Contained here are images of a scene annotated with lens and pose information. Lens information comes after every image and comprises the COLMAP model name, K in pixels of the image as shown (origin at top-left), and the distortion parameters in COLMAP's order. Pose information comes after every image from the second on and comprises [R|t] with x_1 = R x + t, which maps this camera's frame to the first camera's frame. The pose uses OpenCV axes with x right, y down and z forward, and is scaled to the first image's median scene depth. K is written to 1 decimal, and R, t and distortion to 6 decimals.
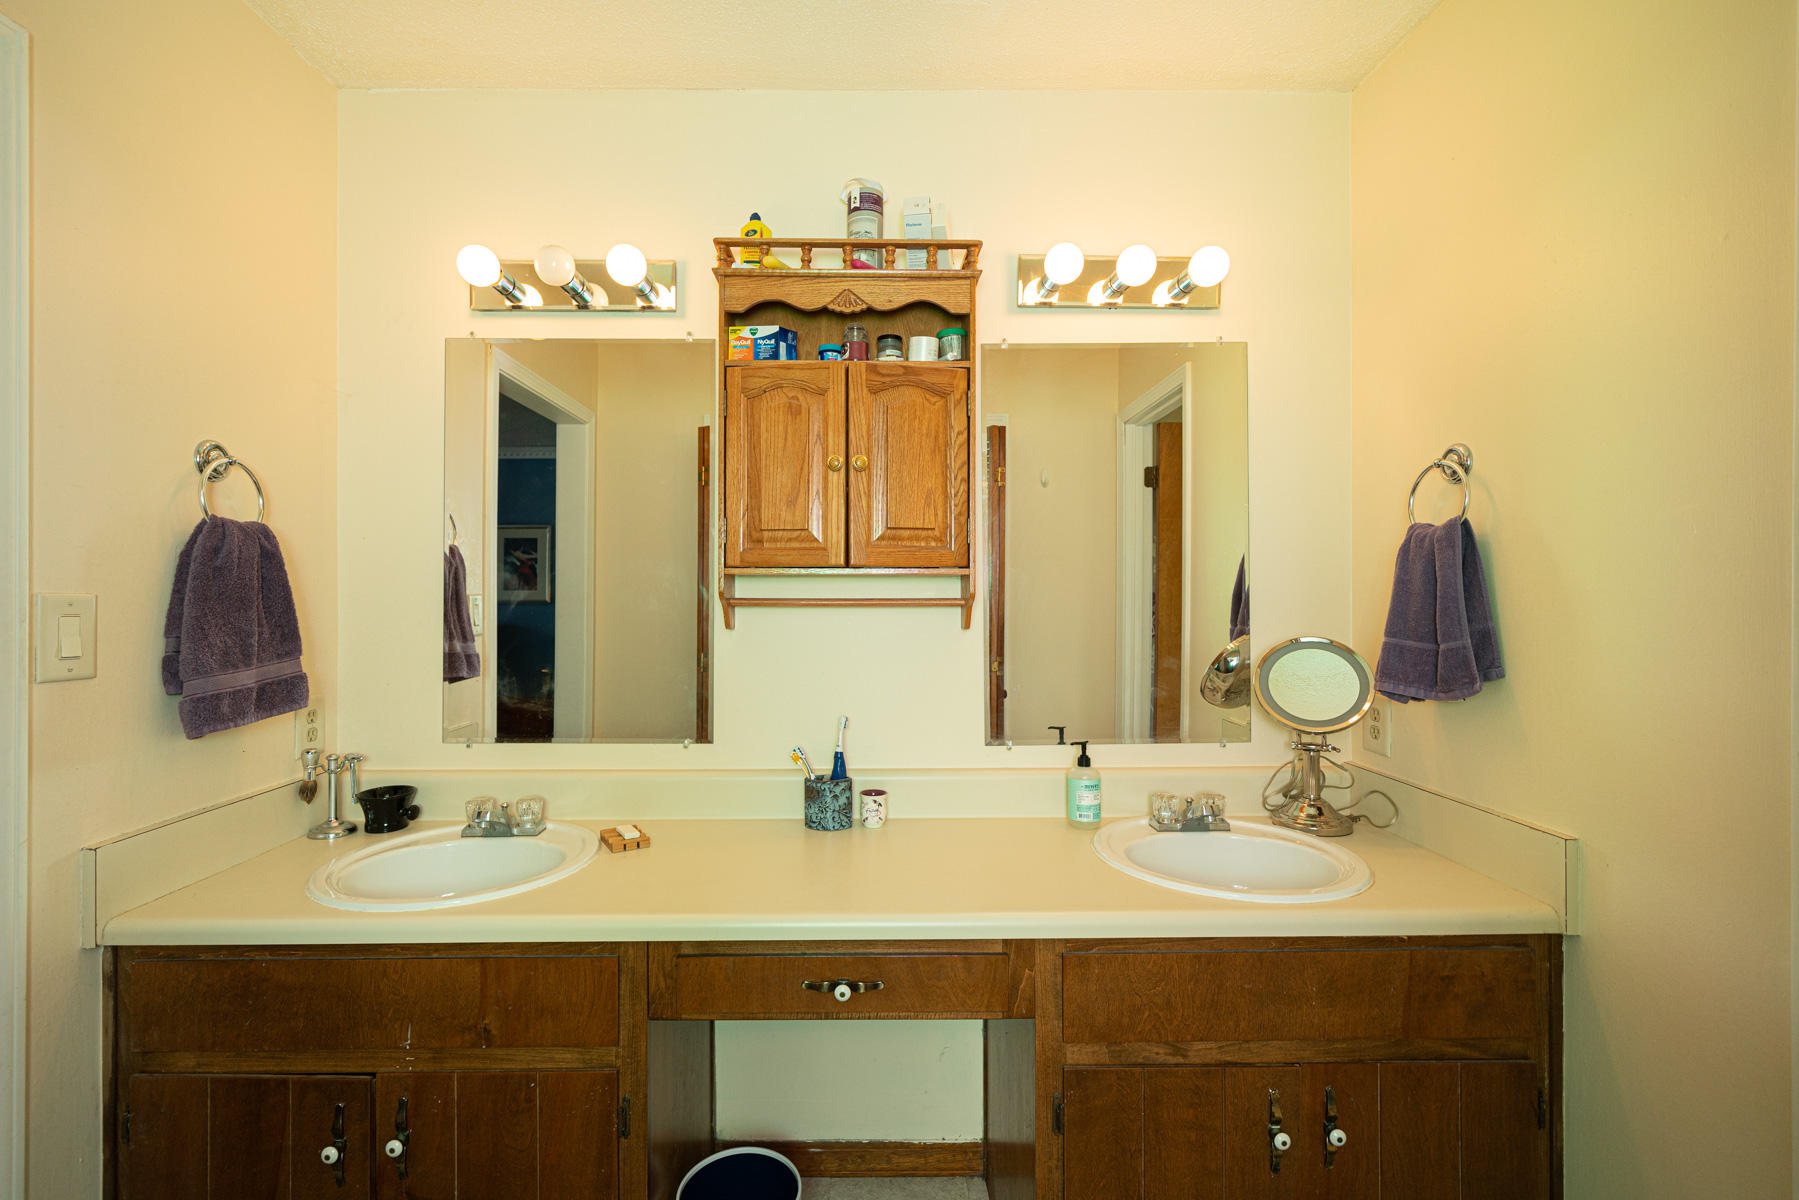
lens RADIAL K [[798.1, 0, 895.7], [0, 798.1, 595.7], [0, 0, 1]] dist [-0.005505, 0.000395]
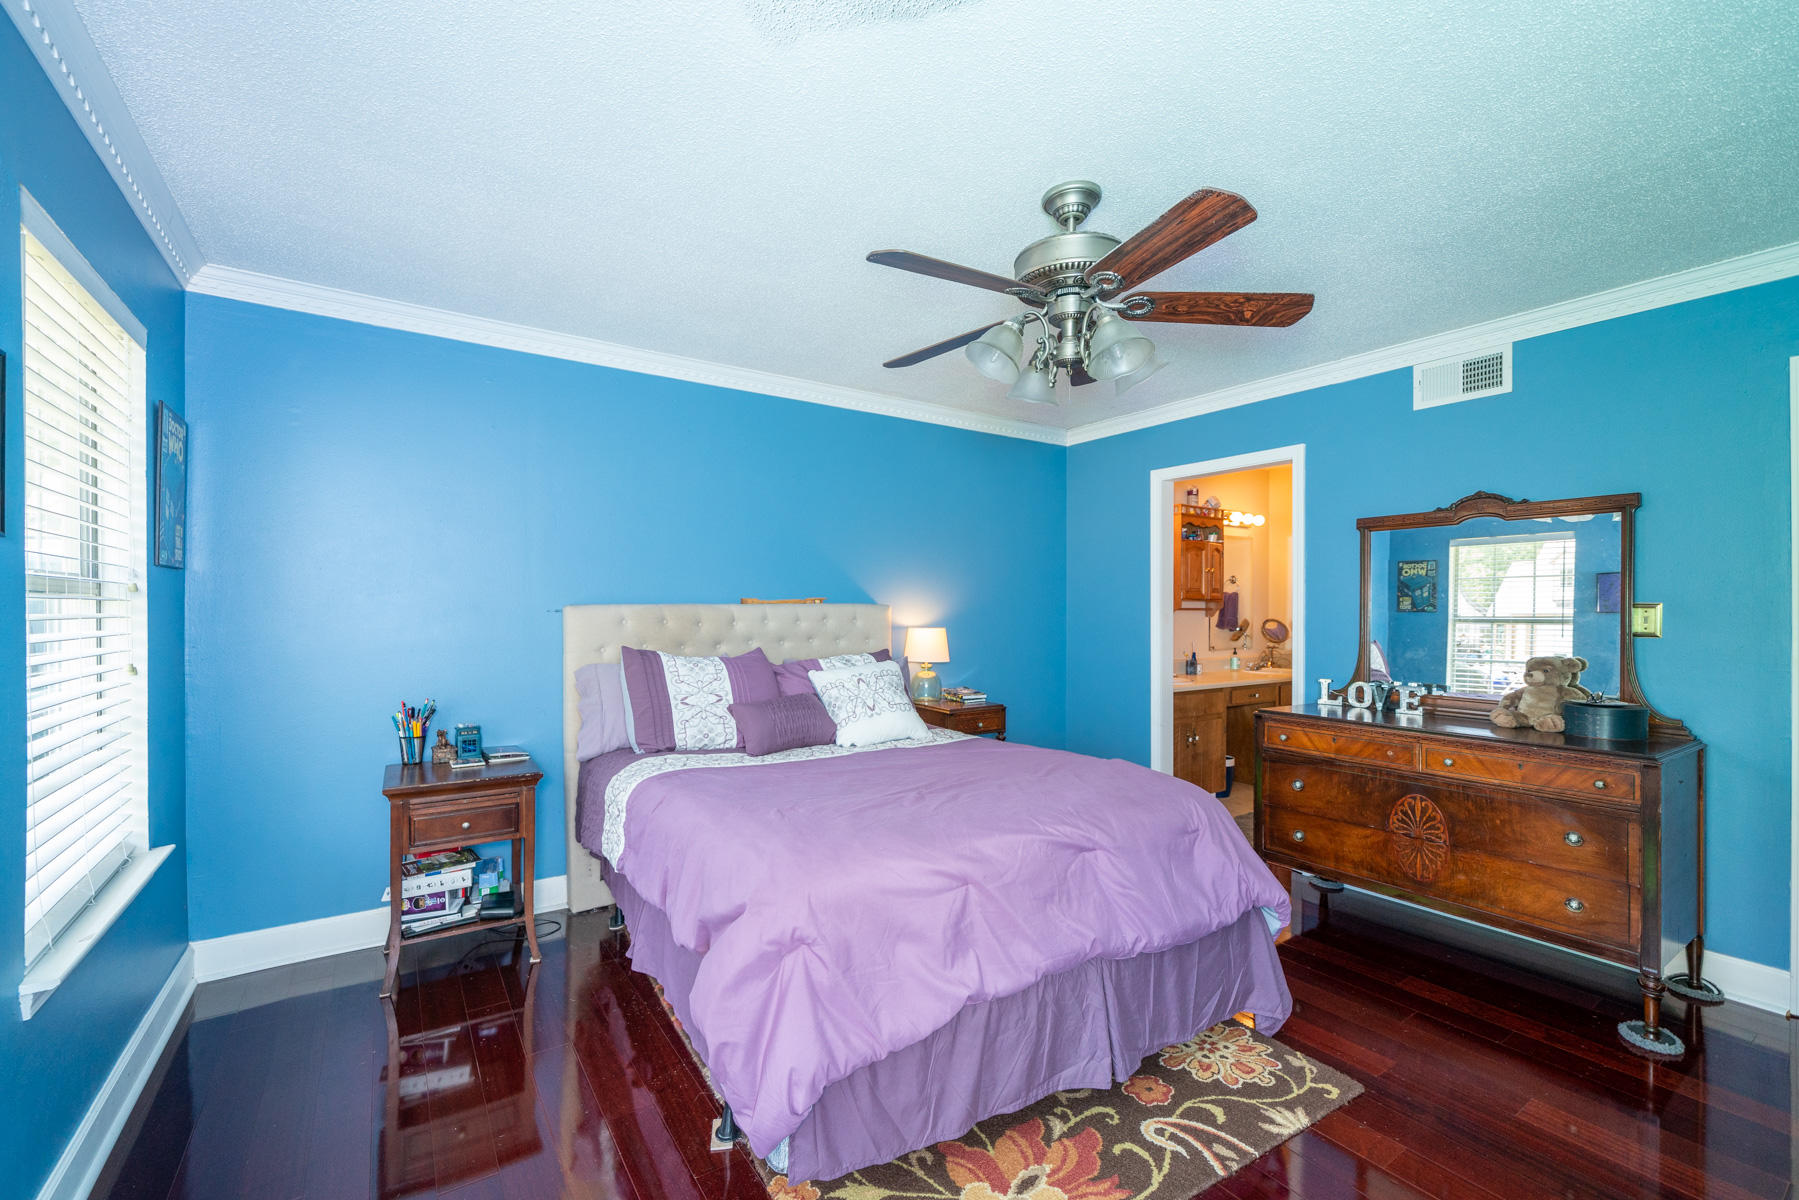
lens RADIAL K [[735.9, 0, 889.2], [0, 735.9, 611.6], [0, 0, 1]] dist [-0.001309, 0.000236]
pose [[0.838451, -0.005491, 0.544950, -2.960842], [-0.000547, 0.999940, 0.010918, -0.016896], [-0.544977, -0.009452, 0.838398, -0.966677]]
